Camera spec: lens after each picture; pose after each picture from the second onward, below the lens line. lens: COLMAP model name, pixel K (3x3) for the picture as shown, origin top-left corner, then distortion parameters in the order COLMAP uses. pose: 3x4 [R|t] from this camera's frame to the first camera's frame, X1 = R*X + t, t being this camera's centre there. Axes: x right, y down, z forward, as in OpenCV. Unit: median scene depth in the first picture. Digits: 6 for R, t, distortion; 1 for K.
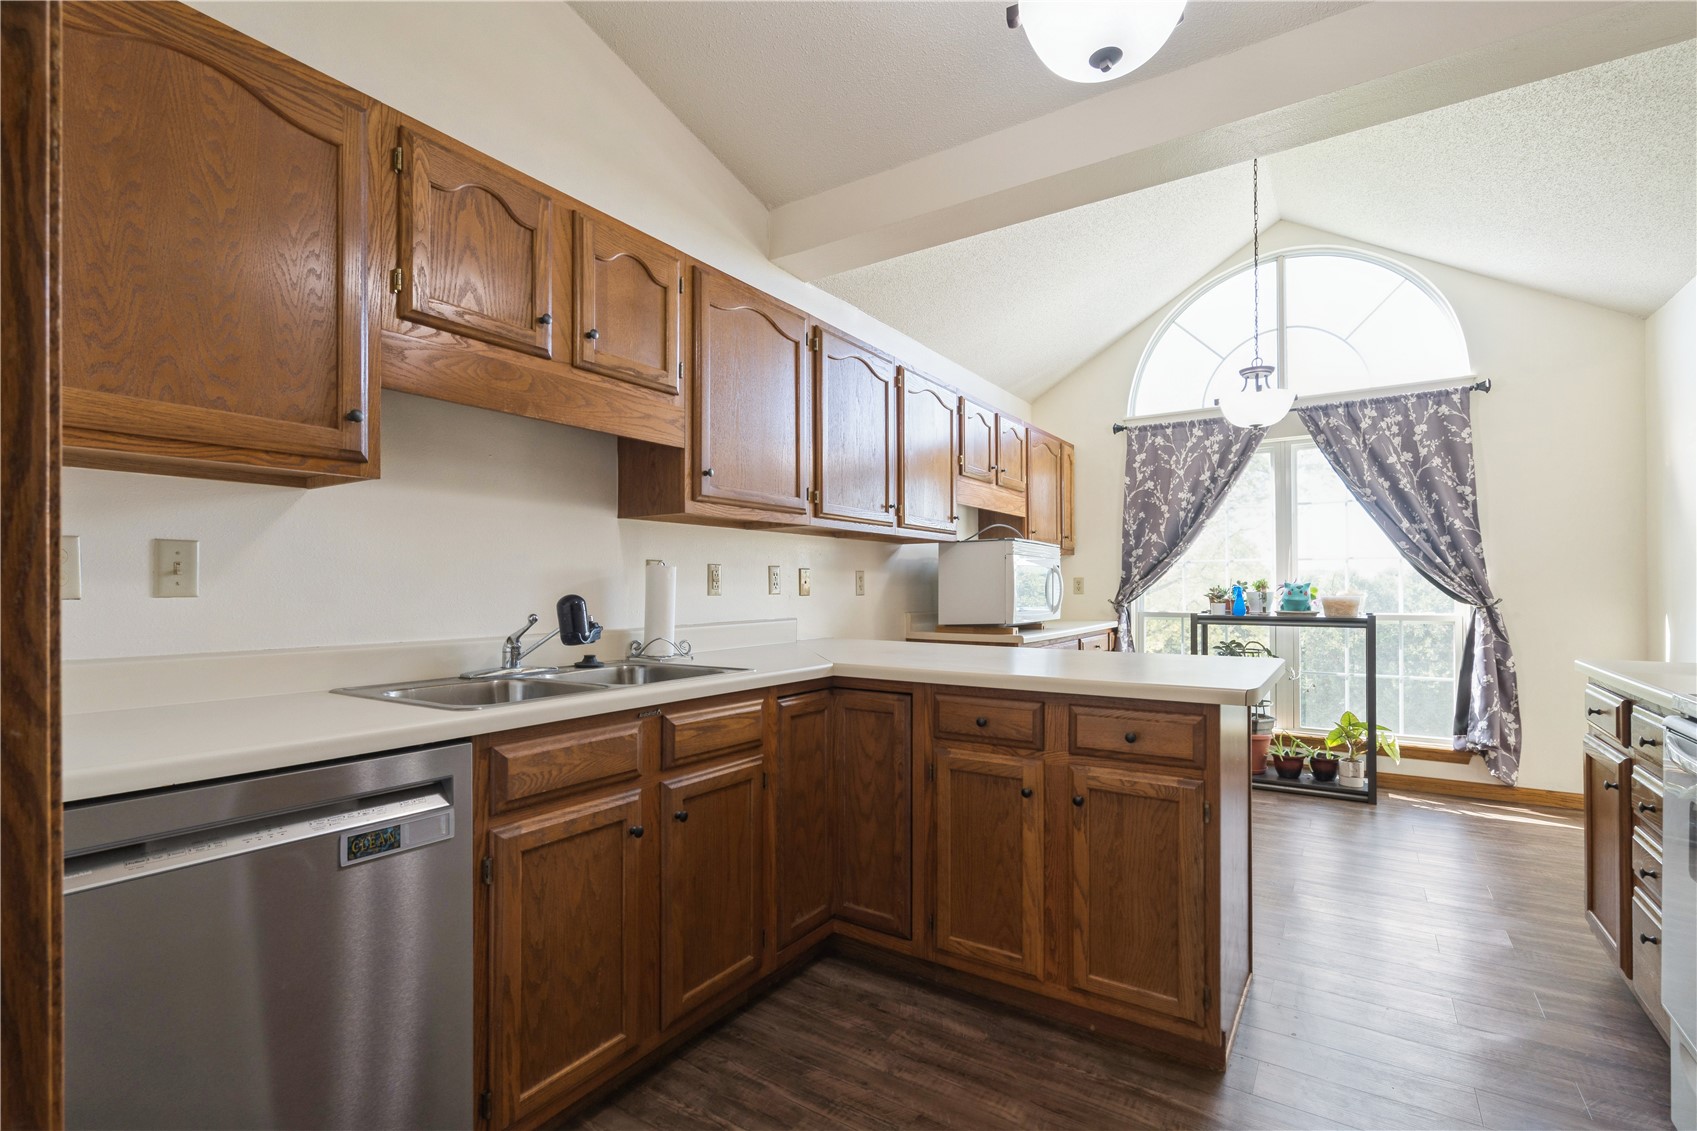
lens RADIAL K [[773.8, 0, 847.9], [0, 773.8, 579.4], [0, 0, 1]] dist [0.001569, 0.001258]
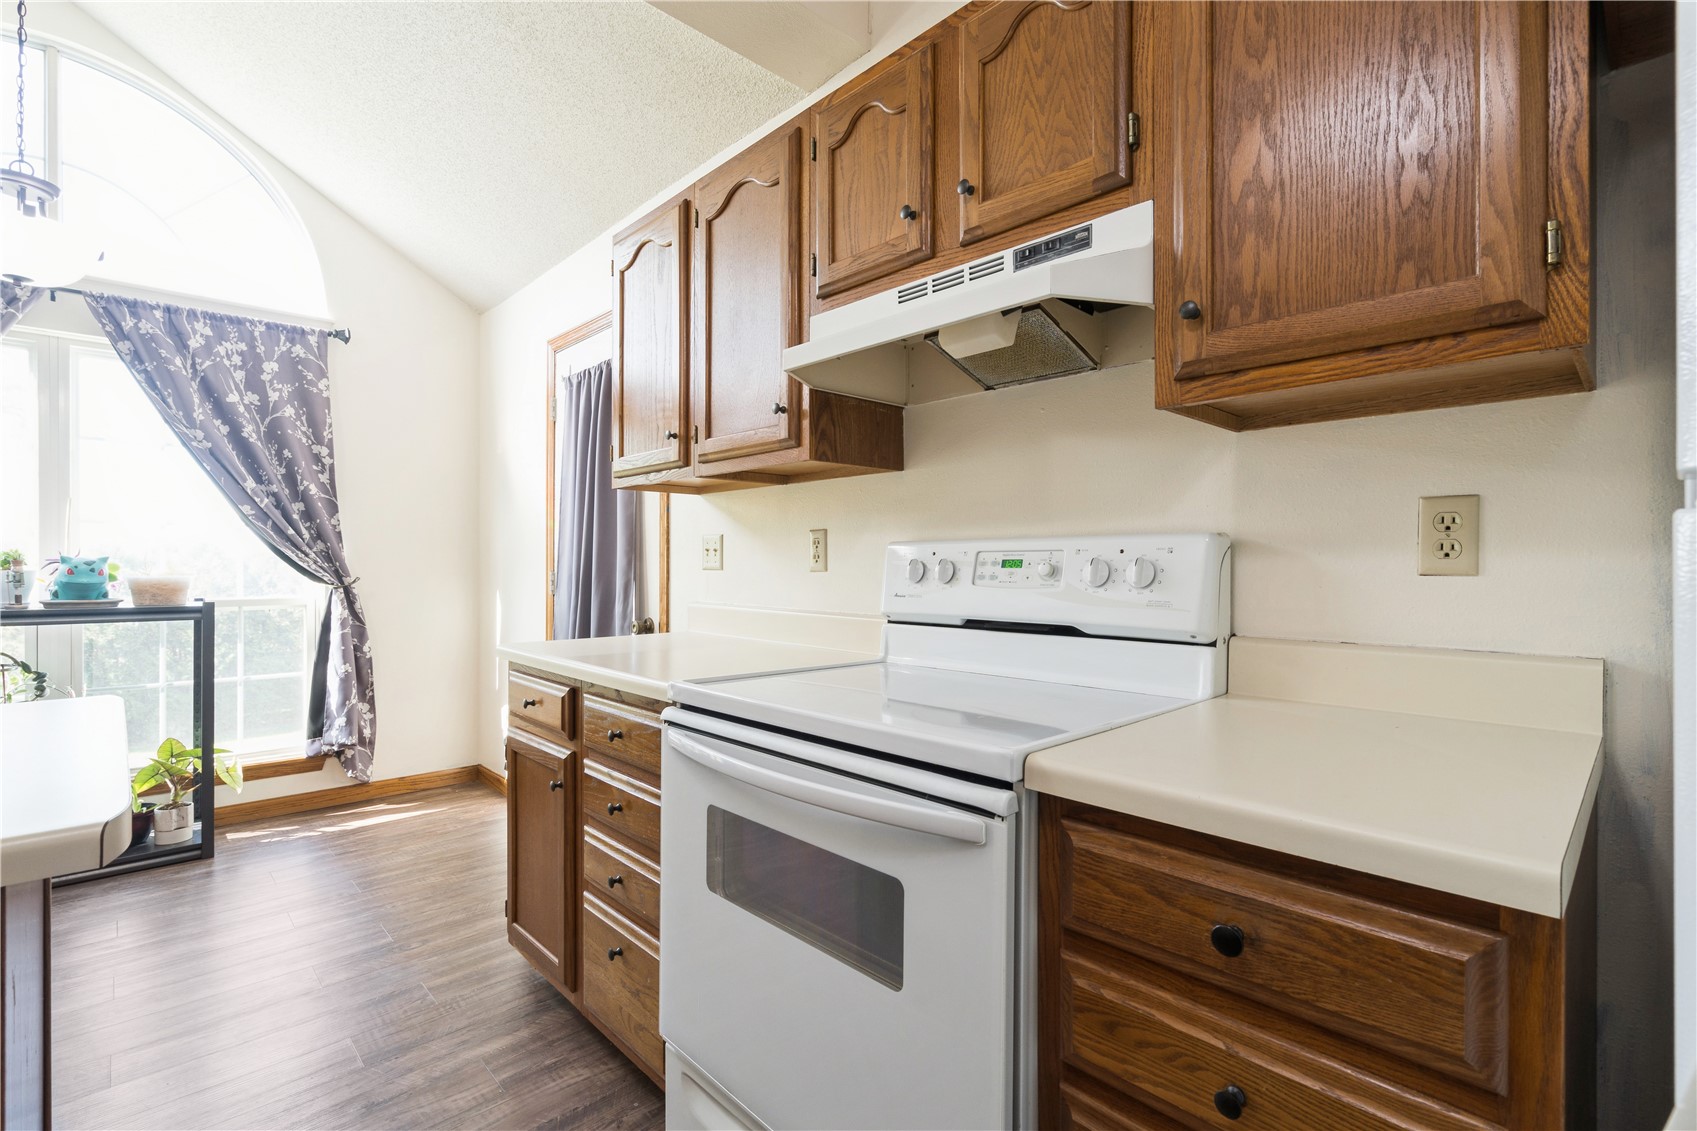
lens RADIAL K [[773.8, 0, 844.2], [0, 773.8, 567.4], [0, 0, 1]] dist [0.001569, 0.001258]
pose [[0.227718, -0.000113, 0.973727, 0.093686], [-0.013161, 0.999908, 0.003194, 0.003182], [-0.973638, -0.013542, 0.227696, 0.238431]]
